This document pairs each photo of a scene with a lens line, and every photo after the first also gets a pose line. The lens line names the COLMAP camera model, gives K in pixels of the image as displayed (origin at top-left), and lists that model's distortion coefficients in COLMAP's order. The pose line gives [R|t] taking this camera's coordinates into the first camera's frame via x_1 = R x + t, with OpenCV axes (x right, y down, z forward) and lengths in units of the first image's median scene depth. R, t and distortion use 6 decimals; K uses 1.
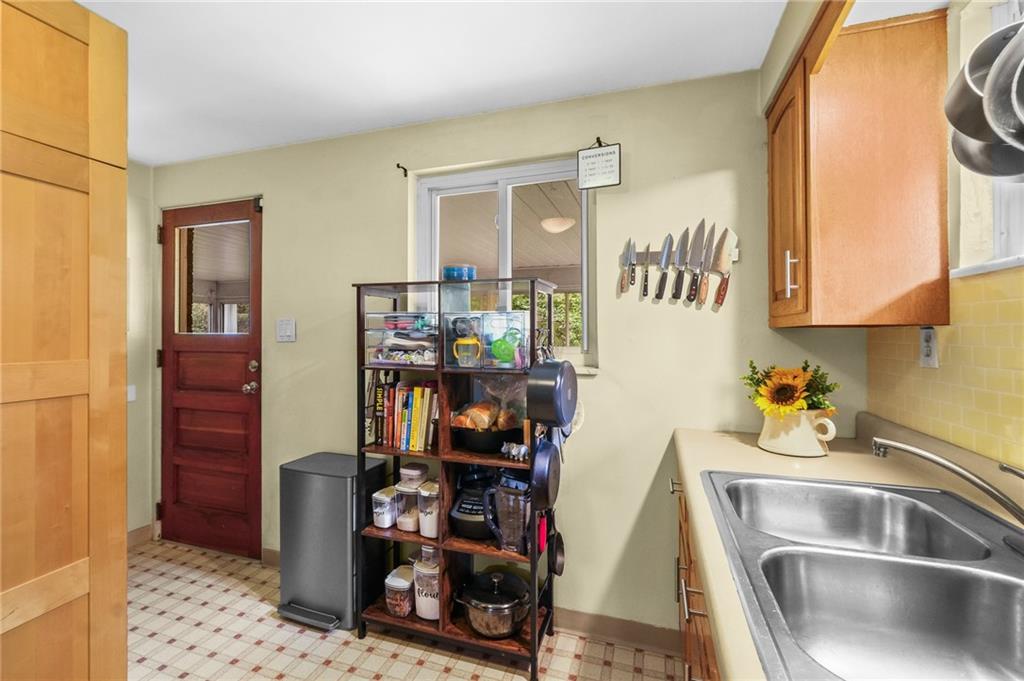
lens RADIAL K [[448.5, 0, 508.5], [0, 448.5, 332.8], [0, 0, 1]] dist [-0.000915, -0.000491]
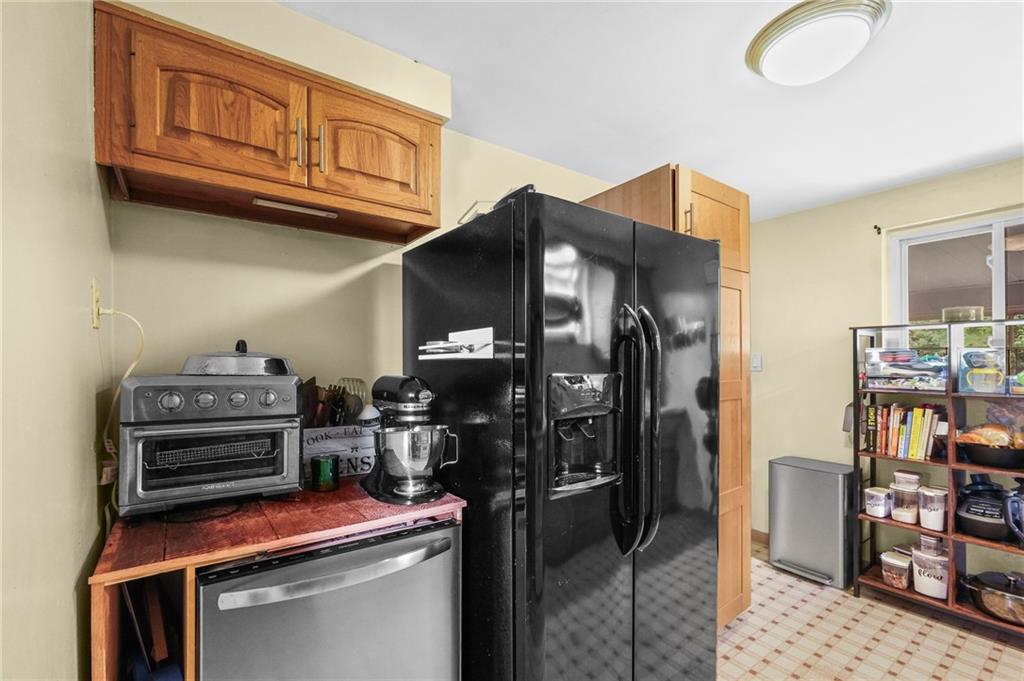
lens RADIAL K [[448.5, 0, 507.8], [0, 448.5, 368.0], [0, 0, 1]] dist [-0.000915, -0.000491]
pose [[0.808909, -0.002255, -0.587929, -0.391951], [0.010147, 0.999897, 0.010126, -0.013984], [0.587846, -0.014157, 0.808849, -0.671901]]
